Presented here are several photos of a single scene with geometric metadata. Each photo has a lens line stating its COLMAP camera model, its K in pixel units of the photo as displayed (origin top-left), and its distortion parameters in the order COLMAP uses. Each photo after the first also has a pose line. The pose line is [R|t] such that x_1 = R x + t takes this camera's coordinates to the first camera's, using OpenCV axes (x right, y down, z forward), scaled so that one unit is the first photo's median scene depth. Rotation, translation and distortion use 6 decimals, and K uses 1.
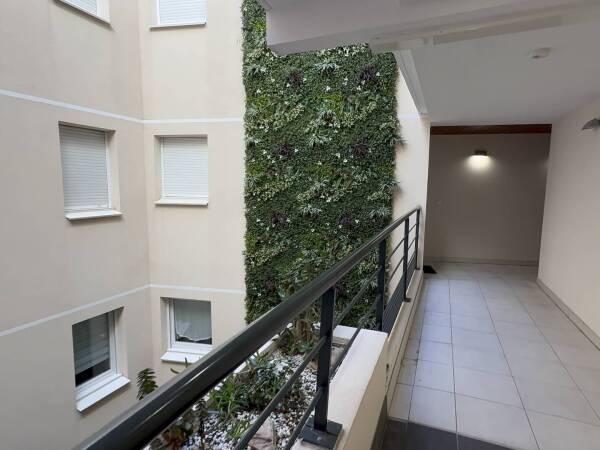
lens RADIAL K [[349.2, 0, 300.0], [0, 349.2, 225.0], [0, 0, 1]] dist [-0.028884, 0.026422]
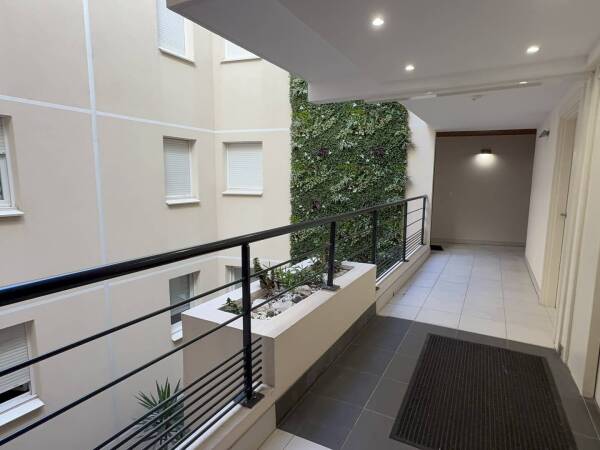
lens RADIAL K [[349.2, 0, 300.0], [0, 349.2, 225.0], [0, 0, 1]] dist [-0.028884, 0.026422]
pose [[0.993493, 0.009853, -0.113467, 0.028642], [-0.007898, 0.999813, 0.017666, 0.034396], [0.113620, -0.016655, 0.993385, -0.313453]]
